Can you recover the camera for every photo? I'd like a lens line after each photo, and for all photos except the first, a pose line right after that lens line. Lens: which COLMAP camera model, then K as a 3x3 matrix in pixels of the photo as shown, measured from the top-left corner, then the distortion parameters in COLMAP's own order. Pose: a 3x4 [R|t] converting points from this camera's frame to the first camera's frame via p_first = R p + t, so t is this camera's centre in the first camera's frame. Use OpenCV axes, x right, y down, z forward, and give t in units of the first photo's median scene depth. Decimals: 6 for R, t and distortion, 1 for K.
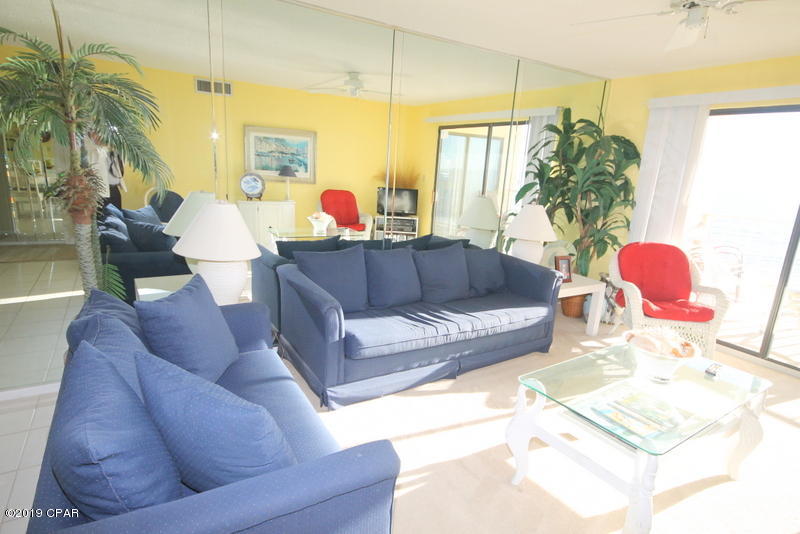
lens RADIAL K [[442.7, 0, 401.5], [0, 442.7, 270.3], [0, 0, 1]] dist [-0.002879, -0.001168]
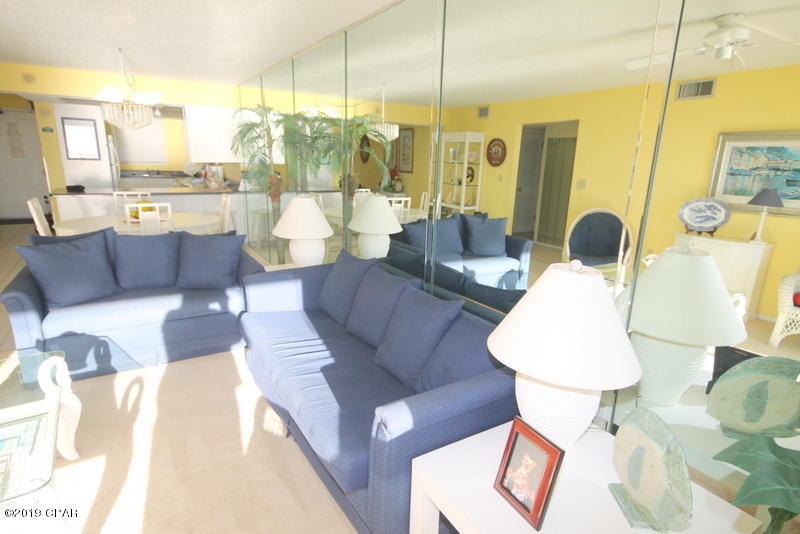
lens RADIAL K [[427.1, 0, 407.2], [0, 427.1, 269.9], [0, 0, 1]] dist [0.011220, 0.000319]
pose [[0.010253, 0.180873, -0.983453, 1.029683], [-0.268709, 0.947827, 0.171519, -0.263548], [0.963167, 0.262505, 0.058320, 1.403216]]
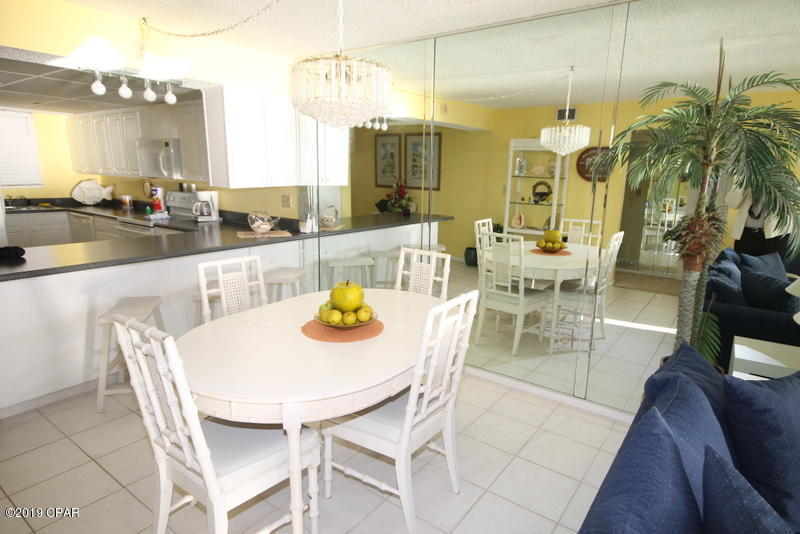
lens RADIAL K [[459.2, 0, 413.6], [0, 459.2, 278.3], [0, 0, 1]] dist [0.006624, 0.006734]
pose [[0.379402, 0.147799, -0.913351, -0.027740], [-0.213051, 0.974587, 0.069208, -0.019514], [0.900368, 0.168332, 0.401249, 0.043928]]
